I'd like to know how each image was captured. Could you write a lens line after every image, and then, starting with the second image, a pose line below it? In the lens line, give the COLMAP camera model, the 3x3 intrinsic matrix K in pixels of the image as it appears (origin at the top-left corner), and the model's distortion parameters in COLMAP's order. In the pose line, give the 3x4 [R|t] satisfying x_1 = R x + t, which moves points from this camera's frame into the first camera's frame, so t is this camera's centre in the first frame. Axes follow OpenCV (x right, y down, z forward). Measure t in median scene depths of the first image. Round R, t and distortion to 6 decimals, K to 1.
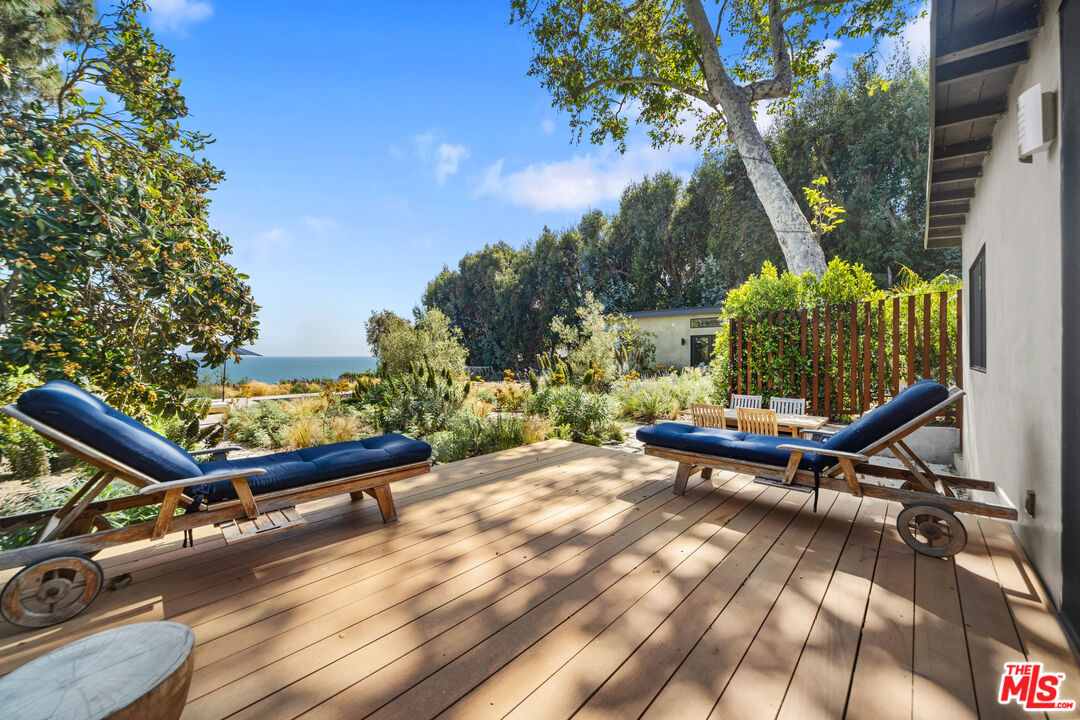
lens RADIAL K [[469.2, 0, 540.0], [0, 469.2, 360.0], [0, 0, 1]] dist [-0.000926, 0.000057]
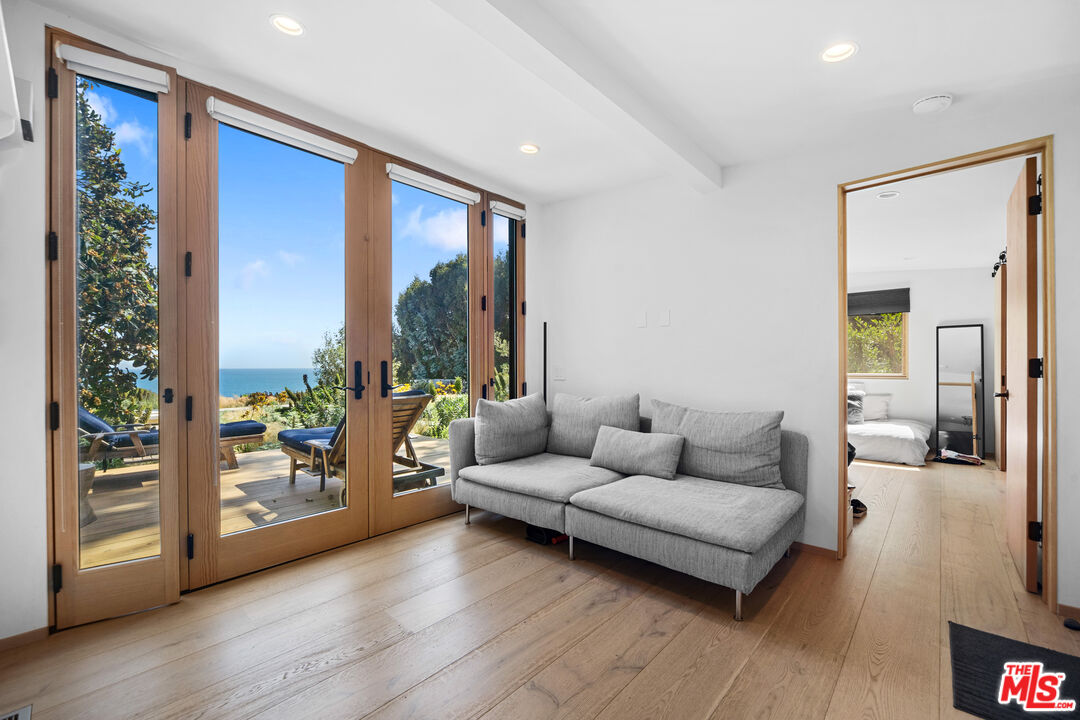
lens RADIAL K [[503.7, 0, 544.1], [0, 503.7, 372.0], [0, 0, 1]] dist [0.001602, -0.000110]
pose [[0.999763, -0.001074, 0.021753, 0.164987], [0.001084, 0.999999, -0.000426, -0.000376], [-0.021752, 0.000449, 0.999763, -0.183112]]
